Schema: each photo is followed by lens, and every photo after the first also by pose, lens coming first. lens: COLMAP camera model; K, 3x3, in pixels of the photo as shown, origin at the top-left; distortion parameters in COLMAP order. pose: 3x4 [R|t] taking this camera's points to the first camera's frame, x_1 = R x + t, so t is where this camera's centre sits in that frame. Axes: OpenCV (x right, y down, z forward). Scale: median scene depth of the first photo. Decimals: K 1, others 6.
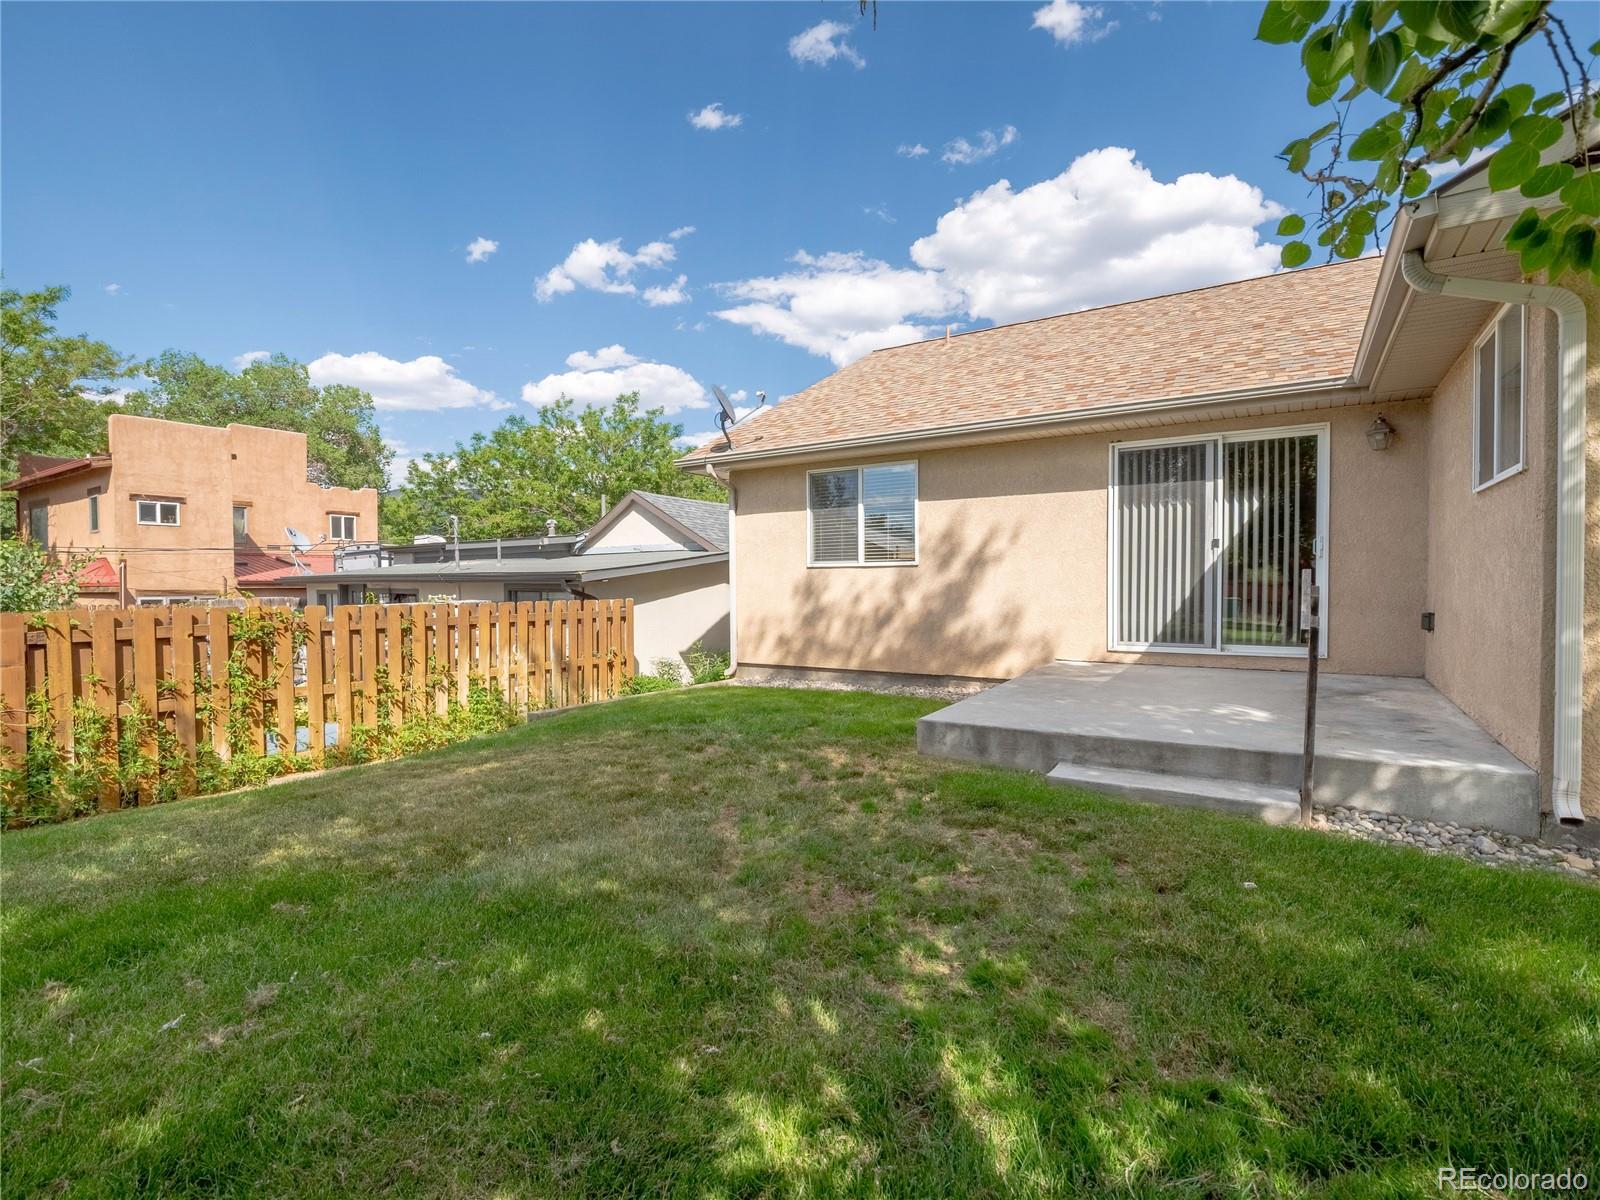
lens RADIAL K [[766.1, 0, 791.5], [0, 766.1, 604.1], [0, 0, 1]] dist [-0.004068, -0.001174]
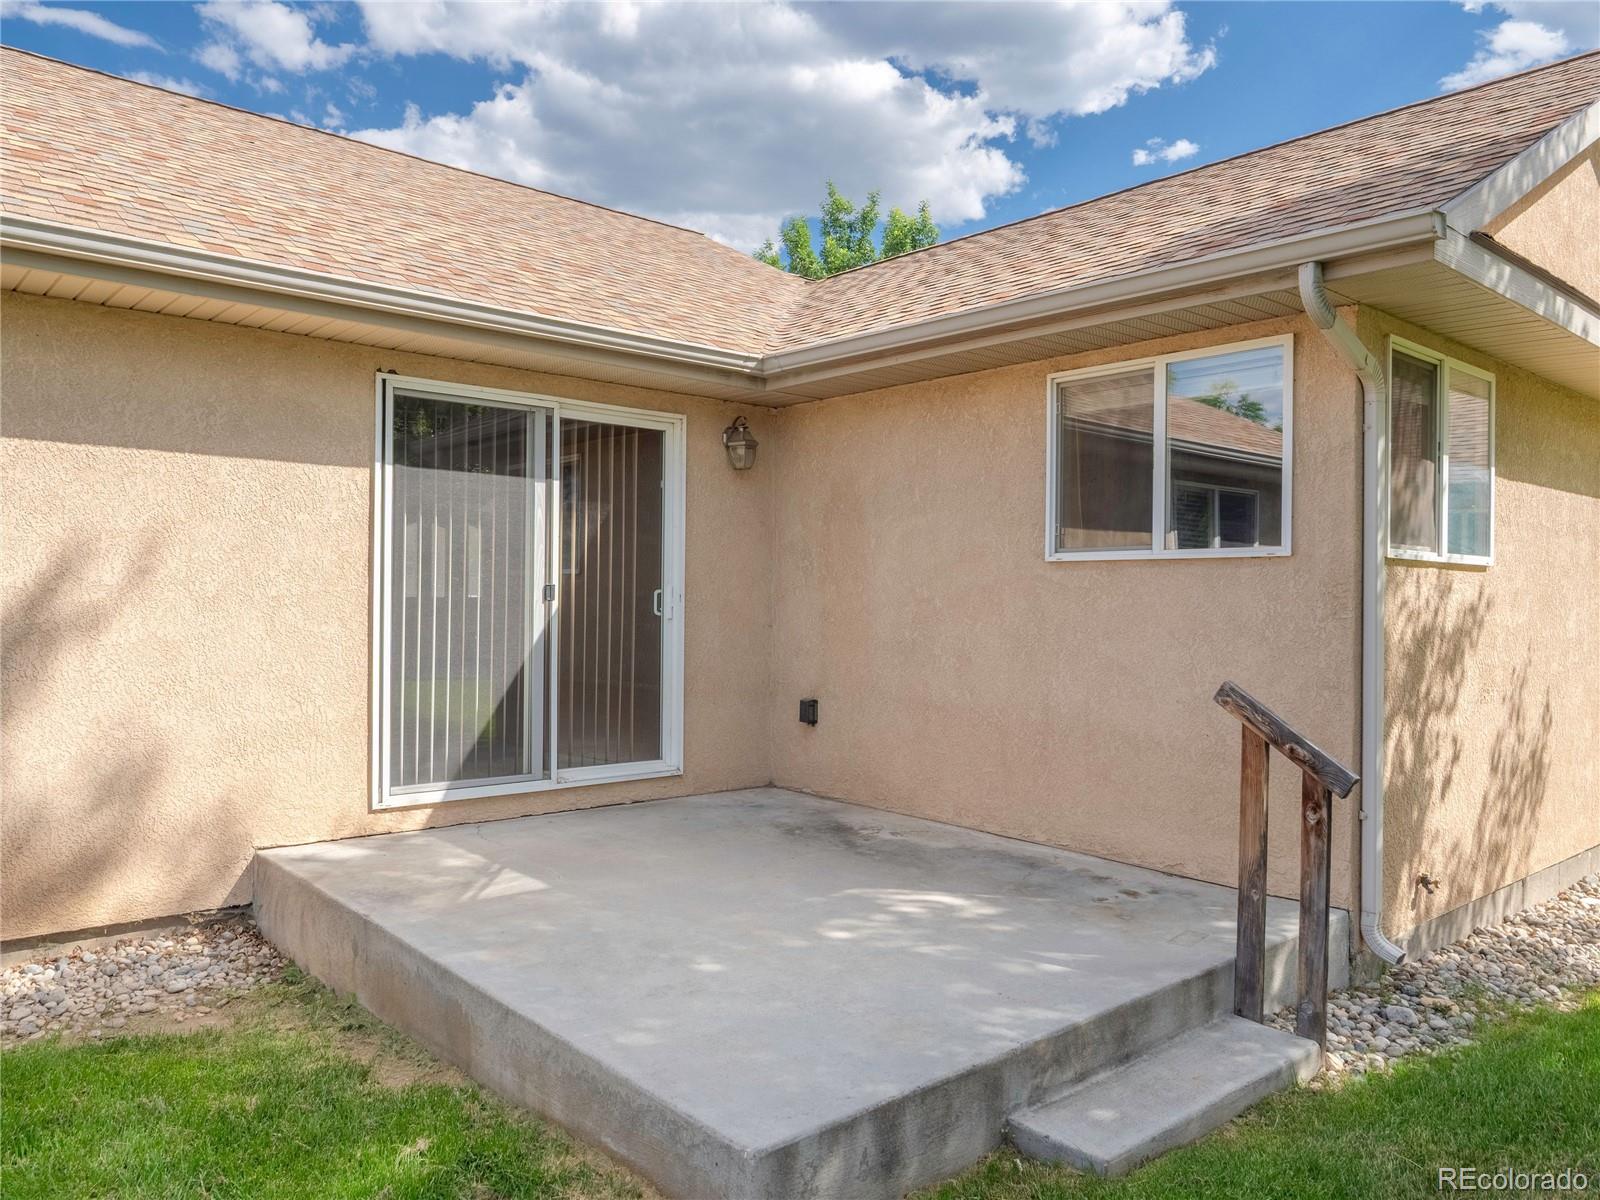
lens RADIAL K [[1169.0, 0, 800.0], [0, 1169.0, 600.0], [0, 0, 1]] dist [0.003066, 0.000724]
pose [[0.263040, 0.010471, 0.964728, -0.226297], [0.015070, 0.999775, -0.014960, -0.057817], [-0.964667, 0.018473, 0.262822, 0.595516]]
